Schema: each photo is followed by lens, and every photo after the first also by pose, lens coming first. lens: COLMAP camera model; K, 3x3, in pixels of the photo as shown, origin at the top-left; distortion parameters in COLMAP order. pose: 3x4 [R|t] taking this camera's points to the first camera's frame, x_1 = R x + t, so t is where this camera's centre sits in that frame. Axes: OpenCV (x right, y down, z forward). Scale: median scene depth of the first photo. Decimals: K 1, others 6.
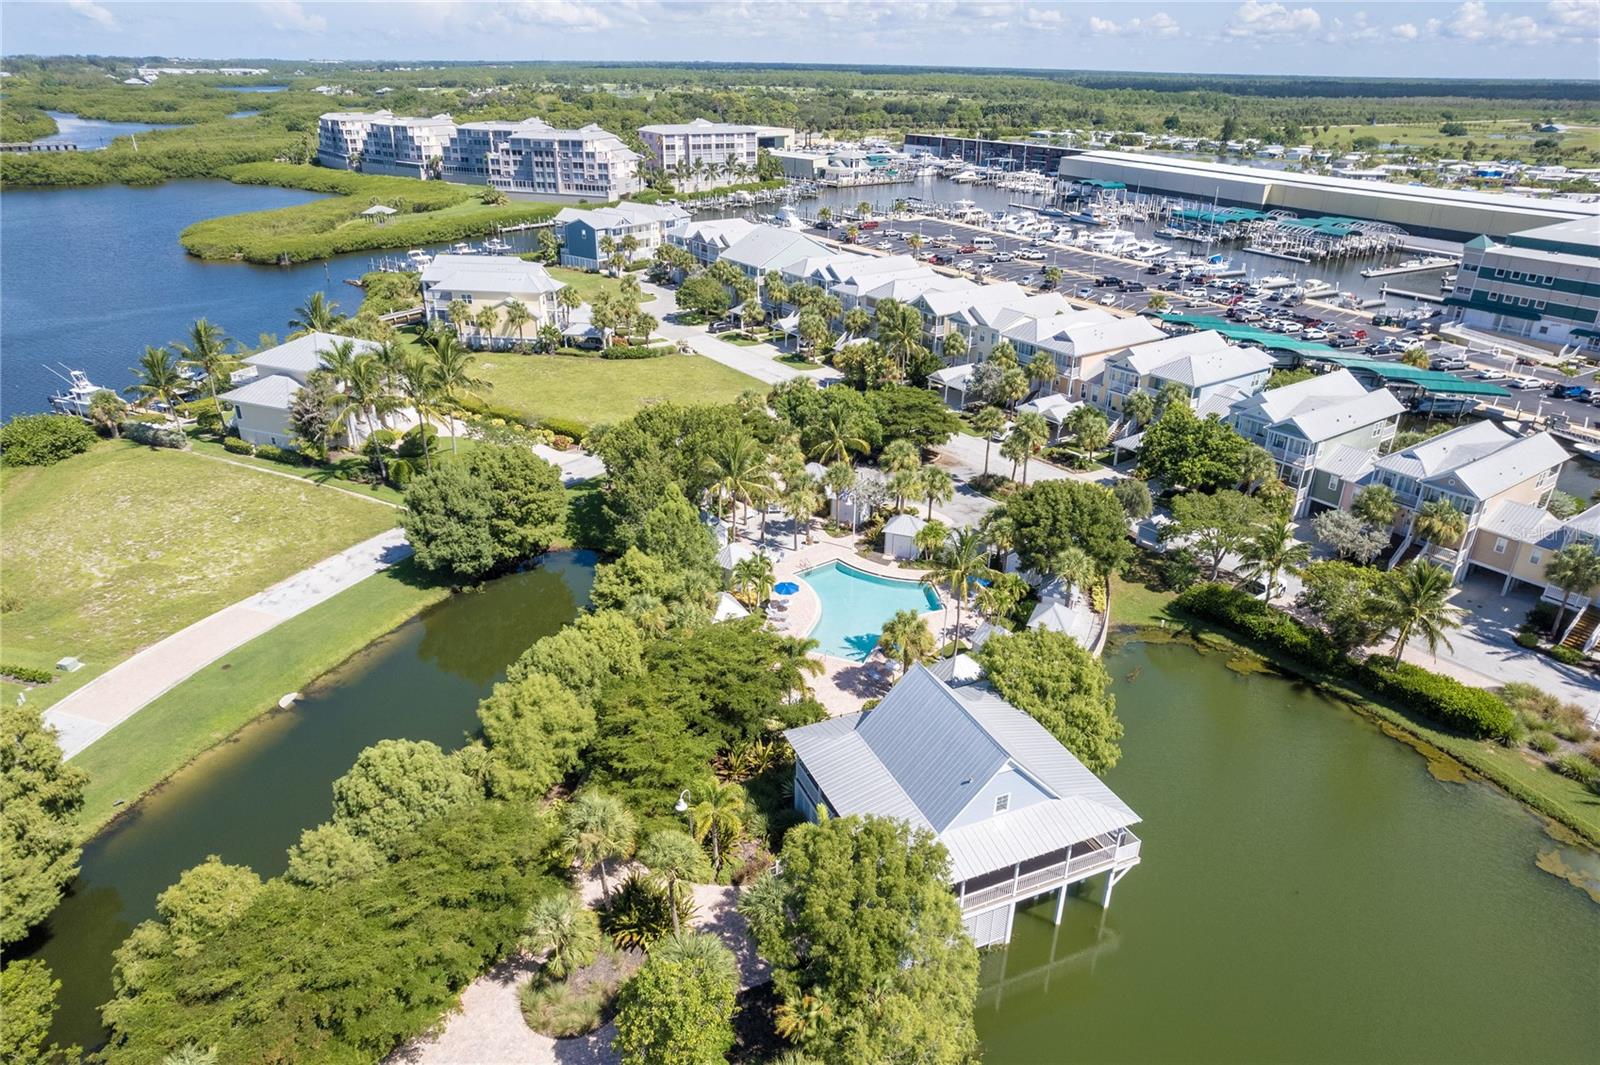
lens RADIAL K [[1023.7, 0, 804.5], [0, 1023.7, 531.8], [0, 0, 1]] dist [-0.080891, 0.075424]
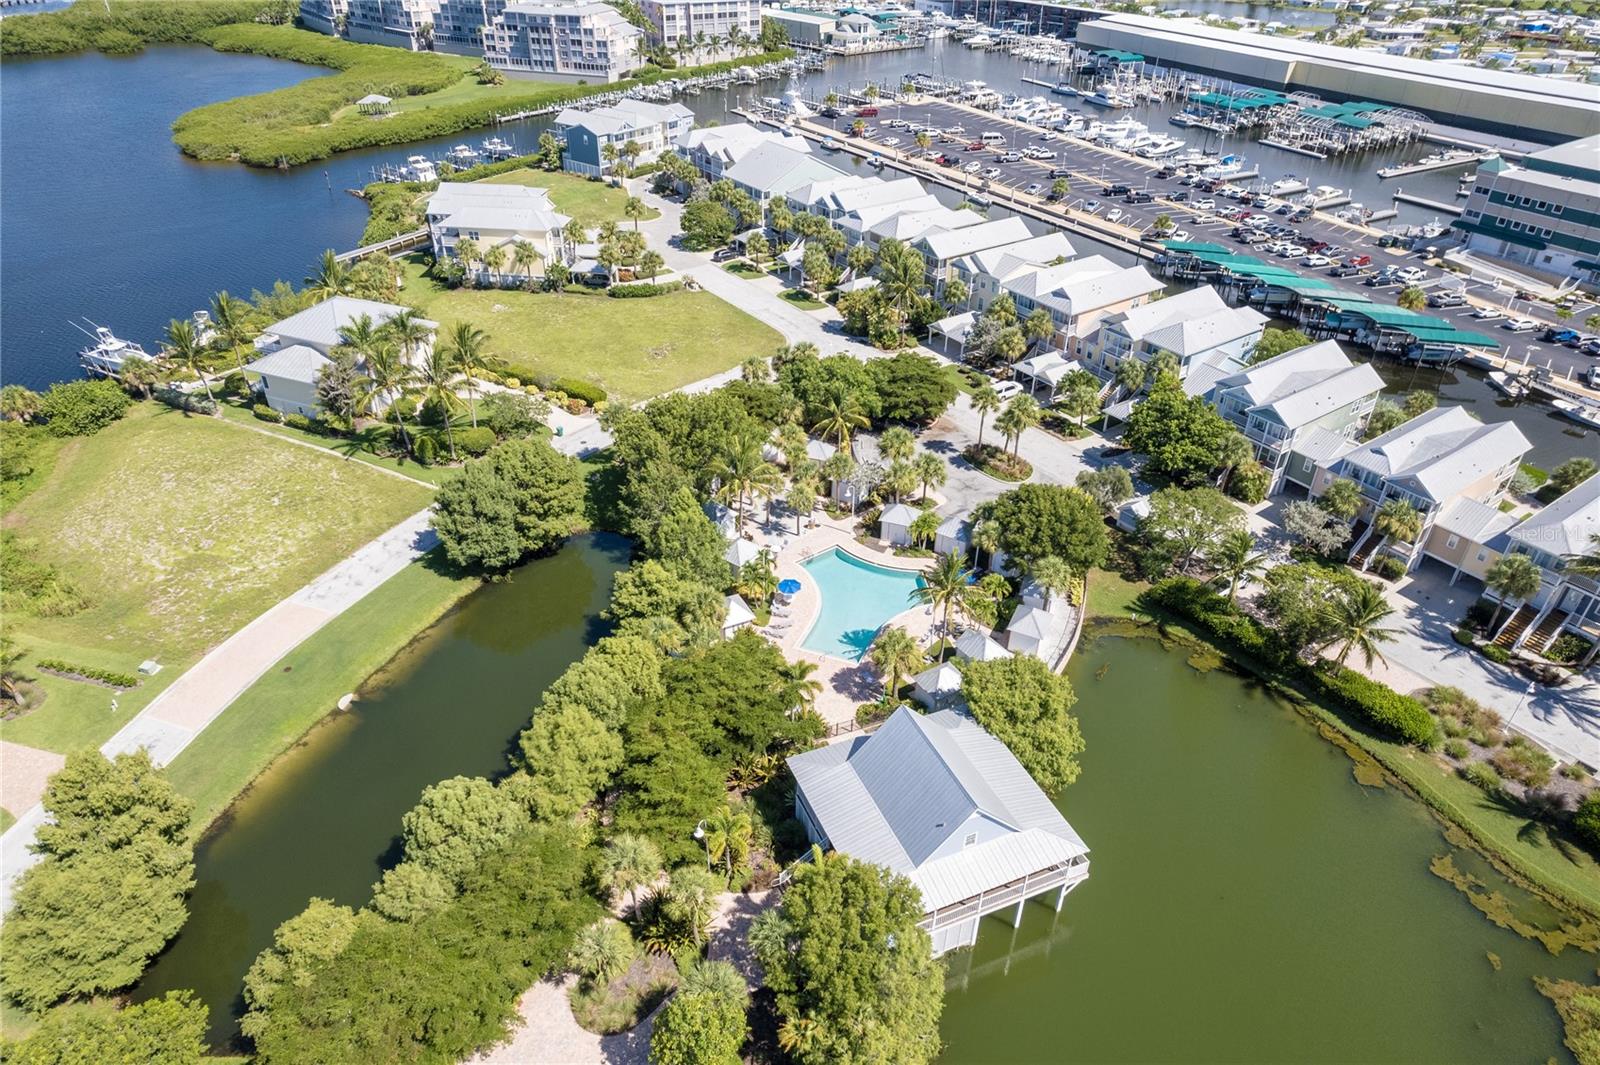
lens RADIAL K [[1024.5, 0, 804.4], [0, 1024.5, 533.0], [0, 0, 1]] dist [-0.080949, 0.074756]
pose [[0.999977, 0.001527, -0.006566, 0.002937], [-0.000512, 0.988399, 0.151880, -0.091248], [0.006722, -0.151873, 0.988377, -0.039646]]
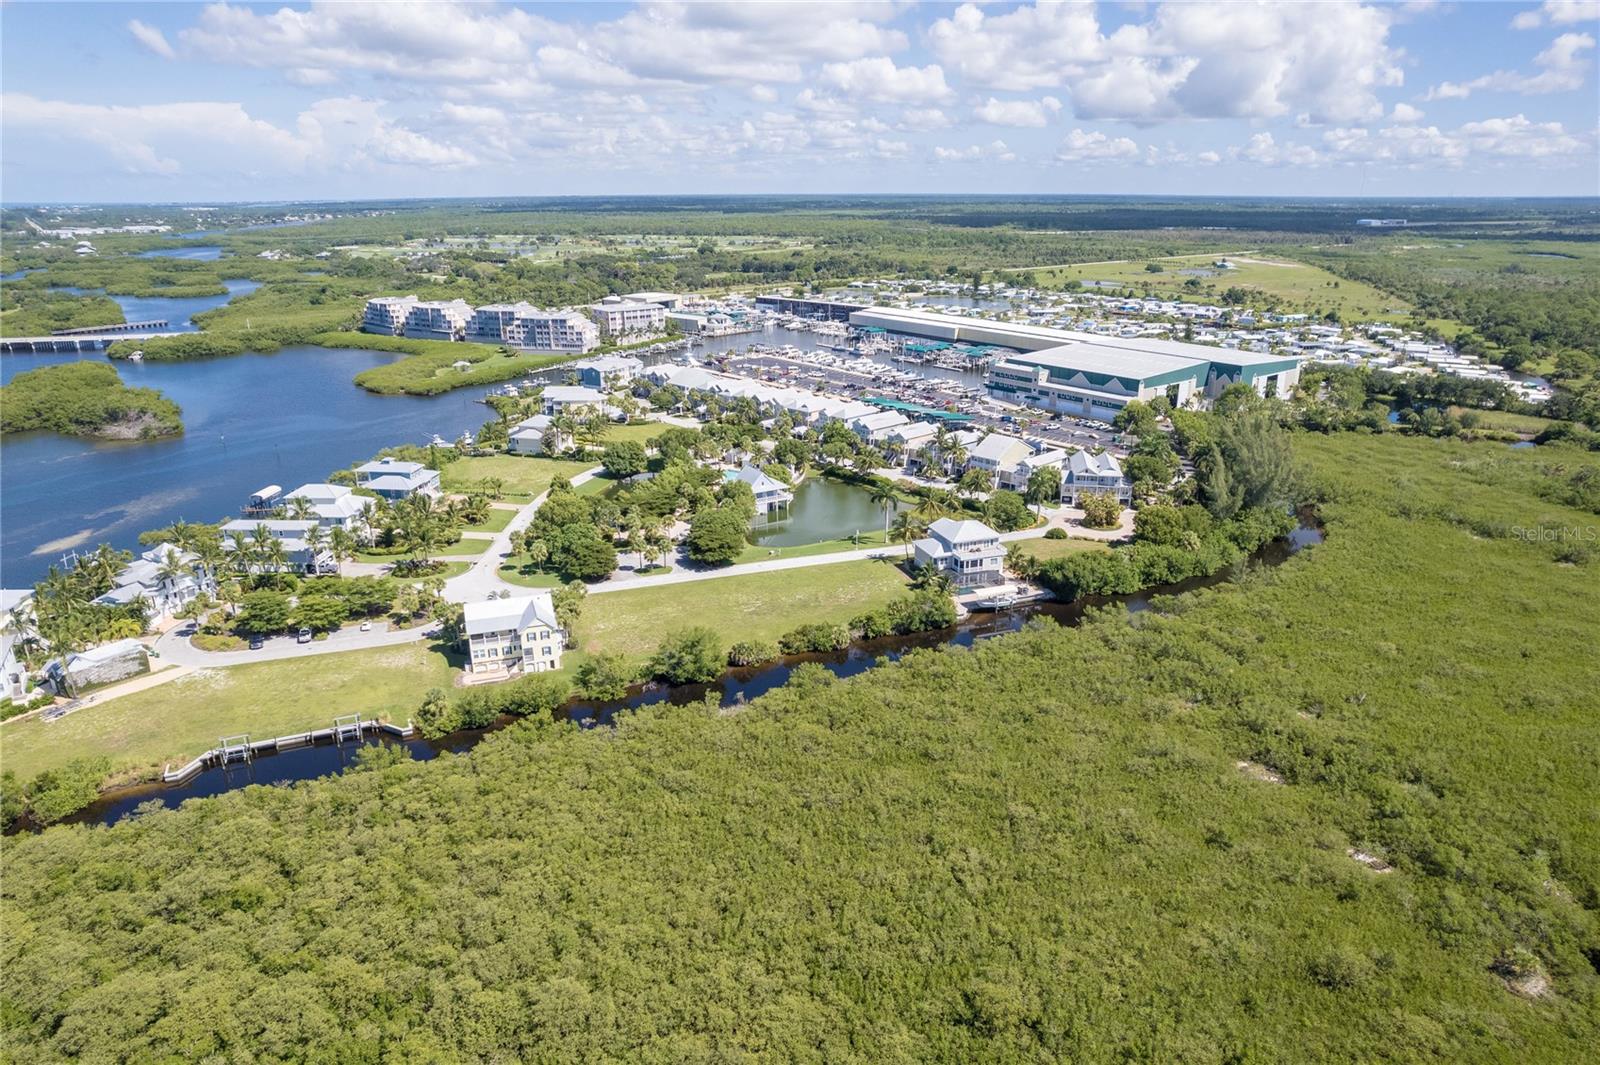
lens RADIAL K [[1023.7, 0, 804.5], [0, 1023.7, 531.8], [0, 0, 1]] dist [-0.080891, 0.075424]
pose [[0.991674, -0.057784, 0.115079, -0.072822], [0.070124, 0.991865, -0.106240, 0.373936], [-0.108004, 0.113425, 0.987659, -1.441755]]
